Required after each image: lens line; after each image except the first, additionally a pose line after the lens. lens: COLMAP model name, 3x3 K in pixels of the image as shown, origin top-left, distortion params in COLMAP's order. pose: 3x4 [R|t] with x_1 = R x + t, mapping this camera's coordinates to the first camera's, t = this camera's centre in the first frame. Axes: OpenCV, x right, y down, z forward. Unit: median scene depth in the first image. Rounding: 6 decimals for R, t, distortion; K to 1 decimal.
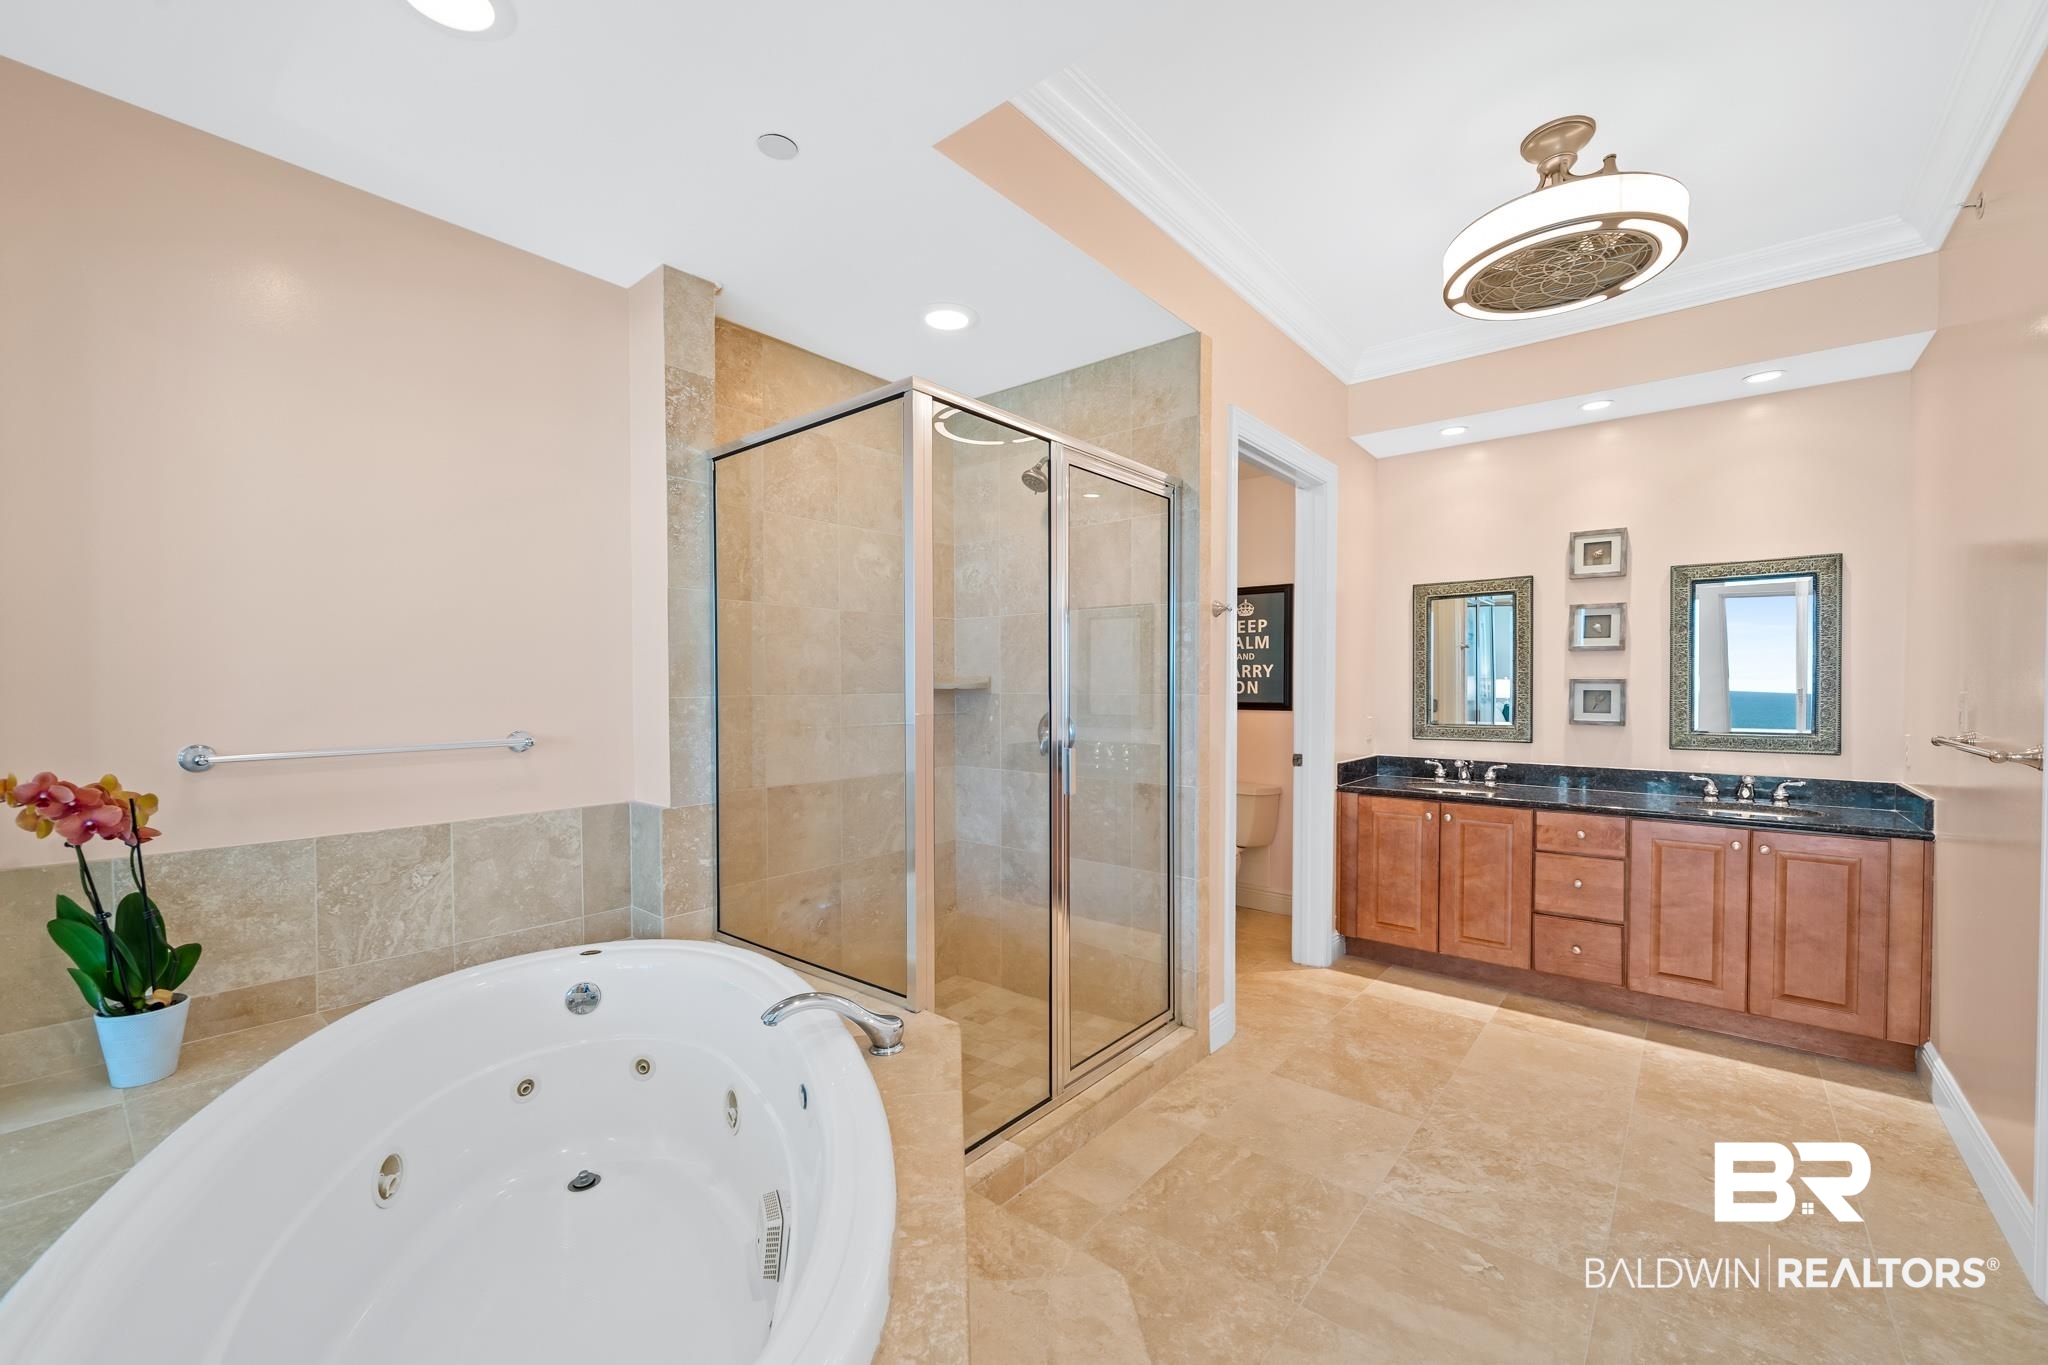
lens RADIAL K [[848.6, 0, 1016.3], [0, 848.6, 668.8], [0, 0, 1]] dist [-0.002027, -0.000977]
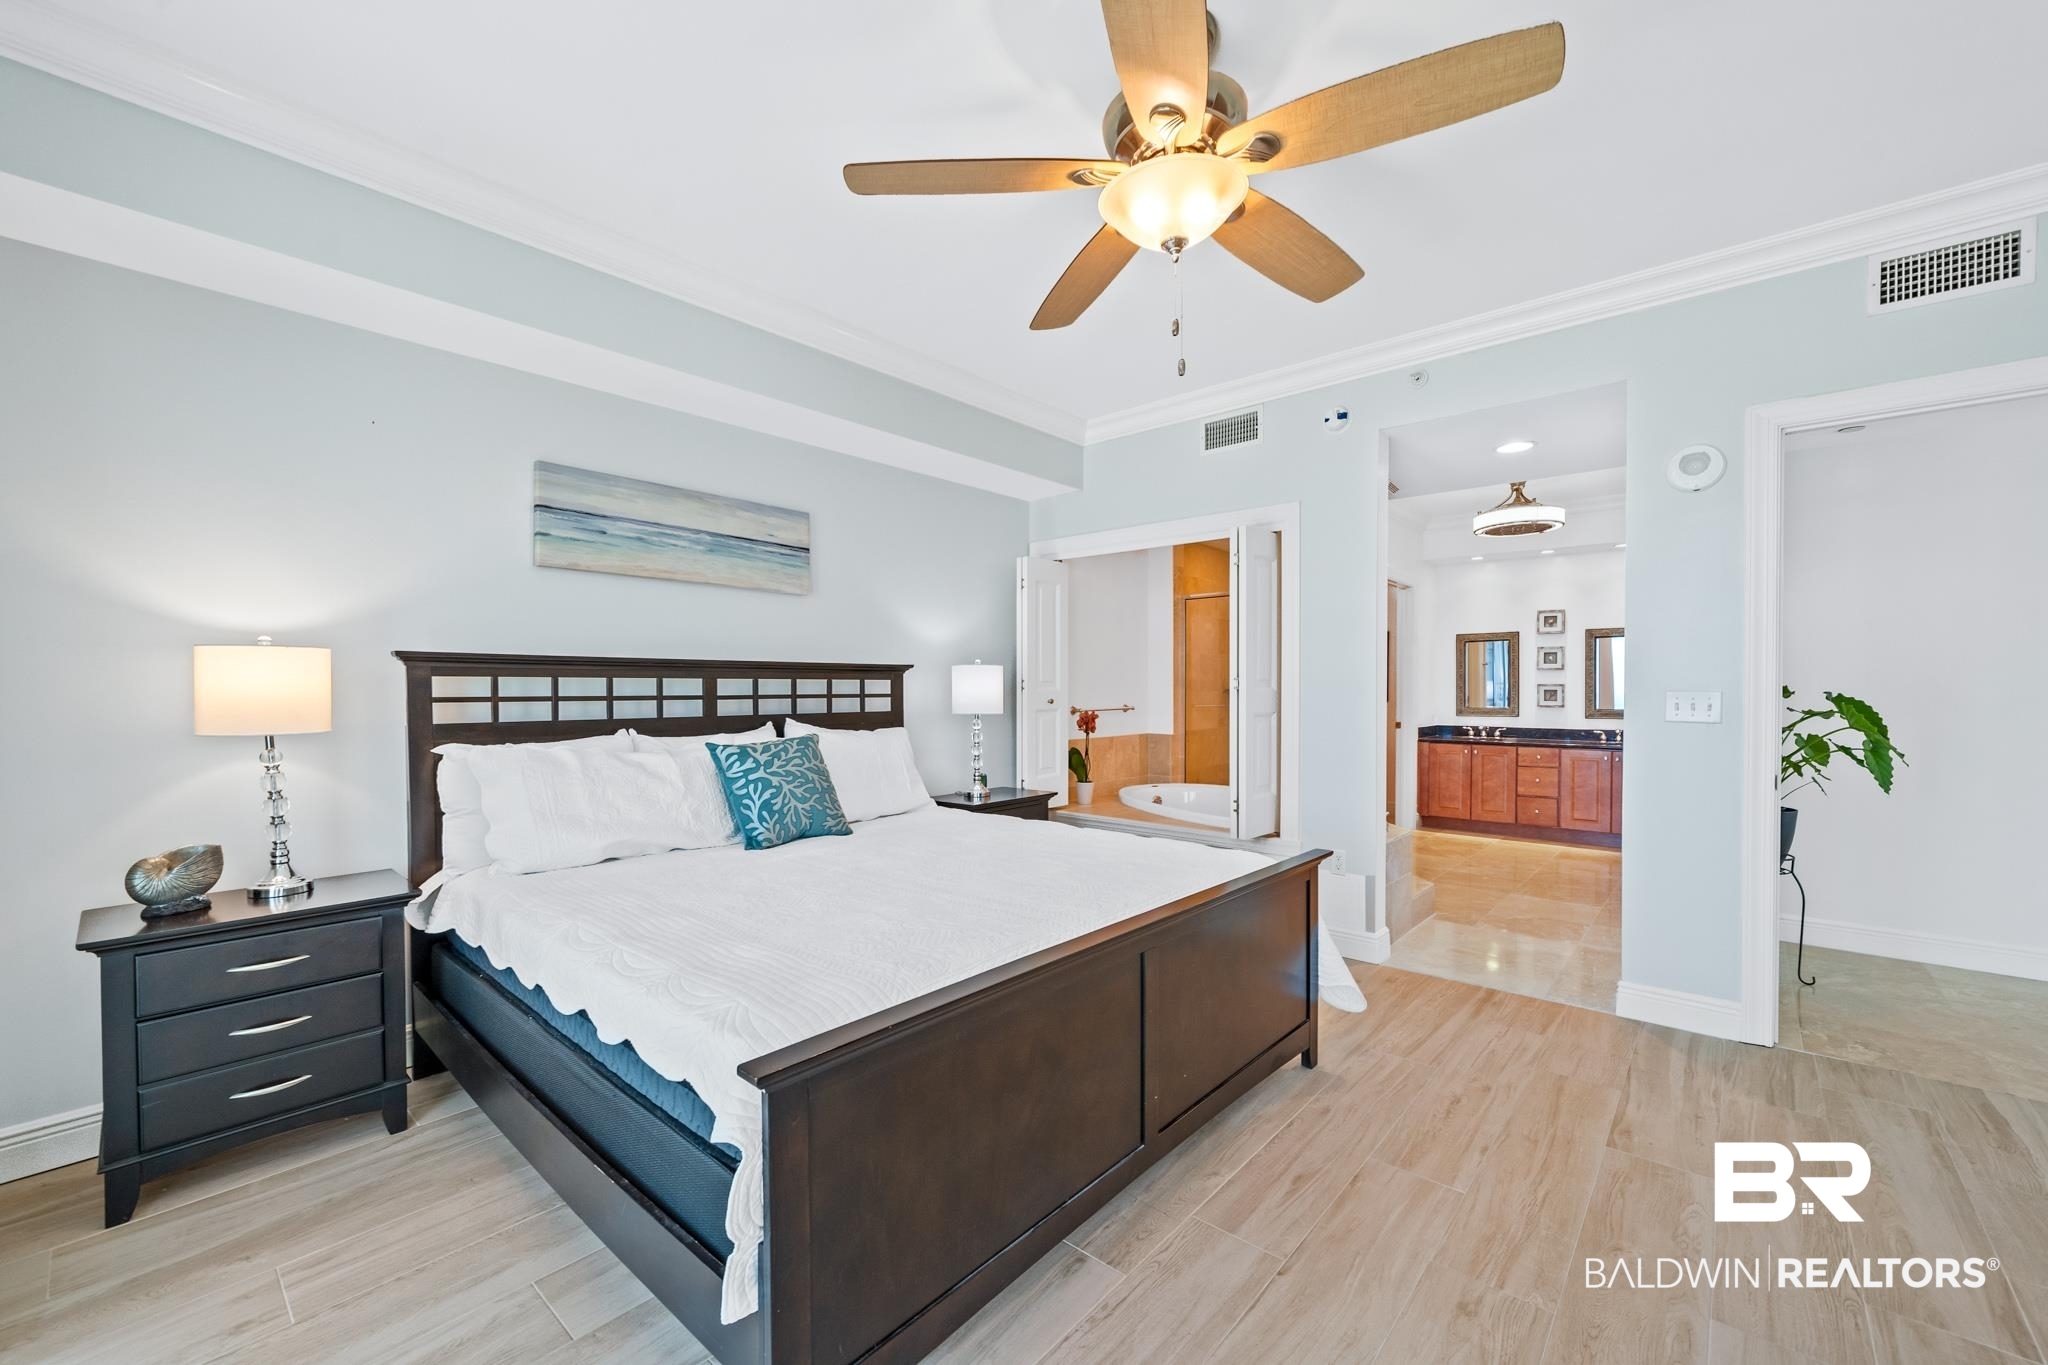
lens RADIAL K [[848.6, 0, 1025.5], [0, 848.6, 675.6], [0, 0, 1]] dist [-0.002027, -0.000977]
pose [[0.999944, 0.000517, -0.010552, -0.534802], [-0.000477, 0.999992, 0.003862, -0.014820], [0.010554, -0.003857, 0.999937, -1.016787]]
